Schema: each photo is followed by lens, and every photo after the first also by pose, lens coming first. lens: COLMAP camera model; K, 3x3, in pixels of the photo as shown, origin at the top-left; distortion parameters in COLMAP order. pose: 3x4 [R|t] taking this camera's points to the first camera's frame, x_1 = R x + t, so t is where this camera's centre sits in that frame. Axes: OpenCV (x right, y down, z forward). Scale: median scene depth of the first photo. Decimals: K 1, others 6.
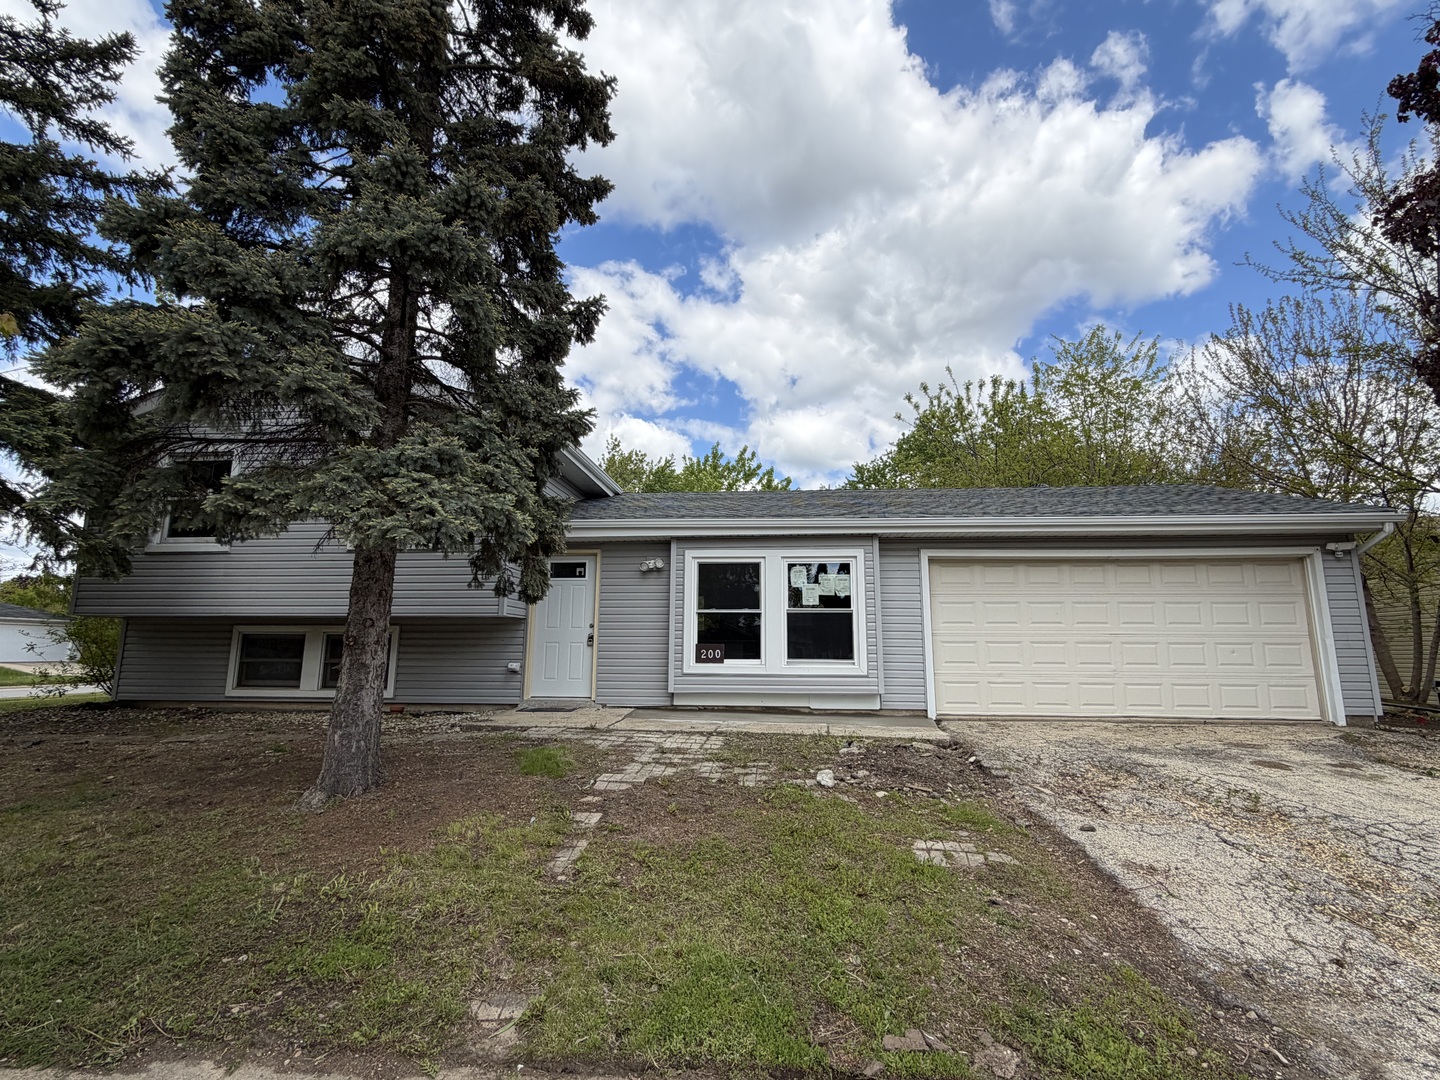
lens RADIAL K [[668.2, 0, 720.0], [0, 668.2, 540.0], [0, 0, 1]] dist [-0.000716, -0.000078]
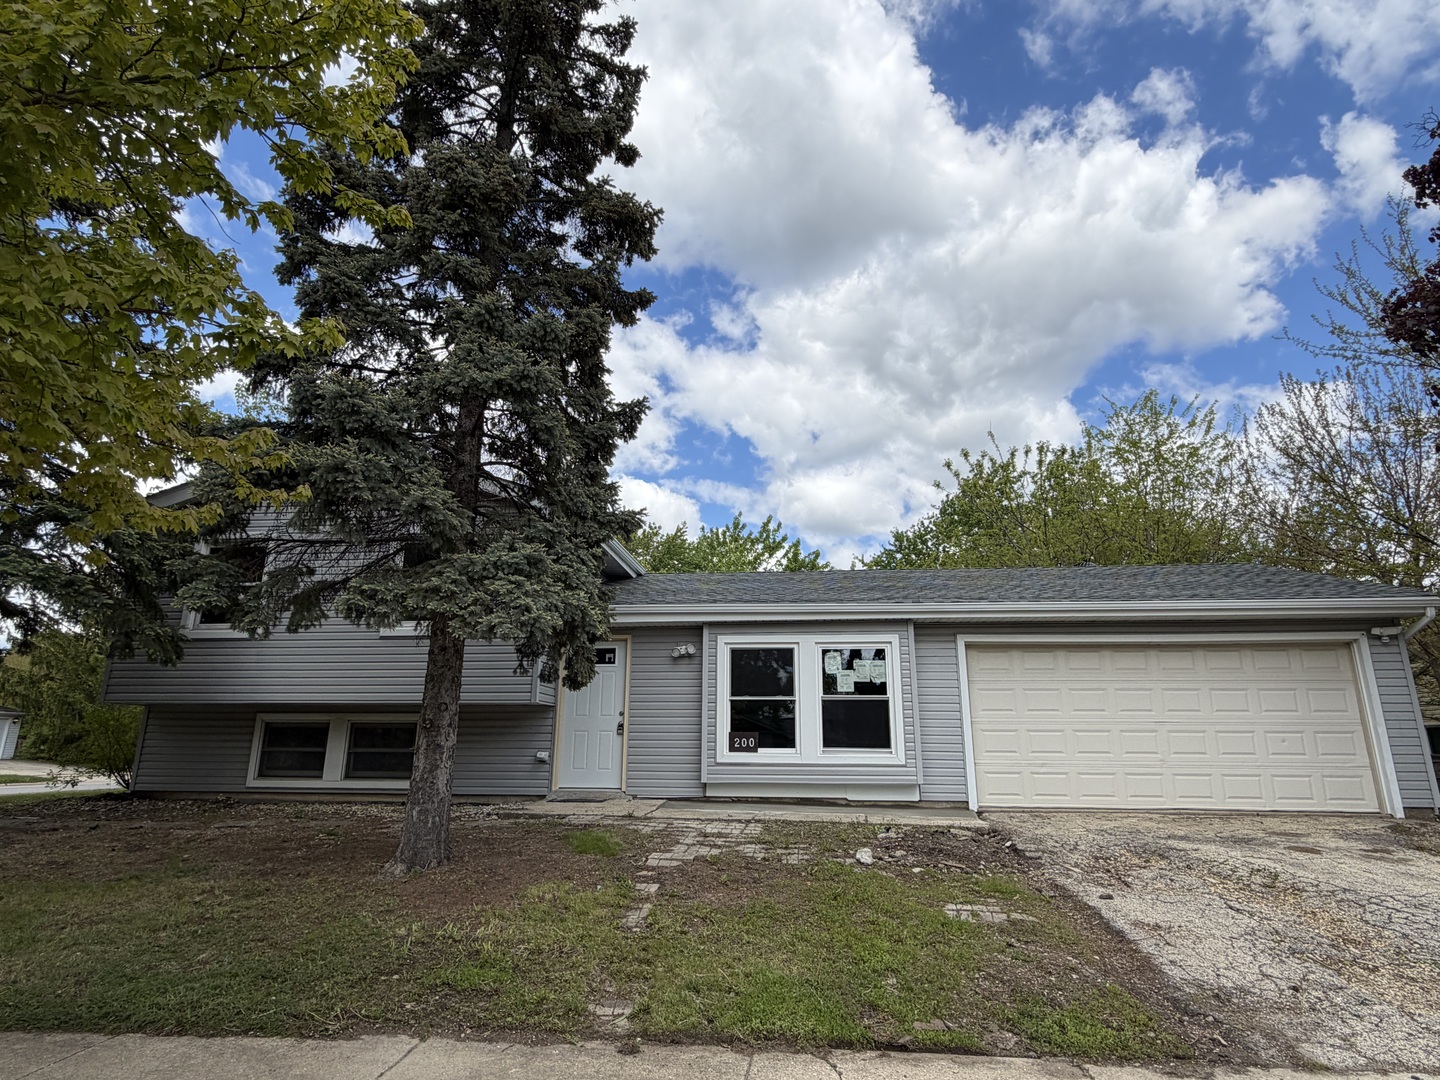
lens RADIAL K [[776.6, 0, 720.0], [0, 776.6, 540.0], [0, 0, 1]] dist [0.000781, -0.000621]
pose [[0.999809, -0.004098, -0.019126, -0.027838], [0.002173, 0.995022, -0.099630, -0.012078], [0.019439, 0.099570, 0.994841, -0.170097]]
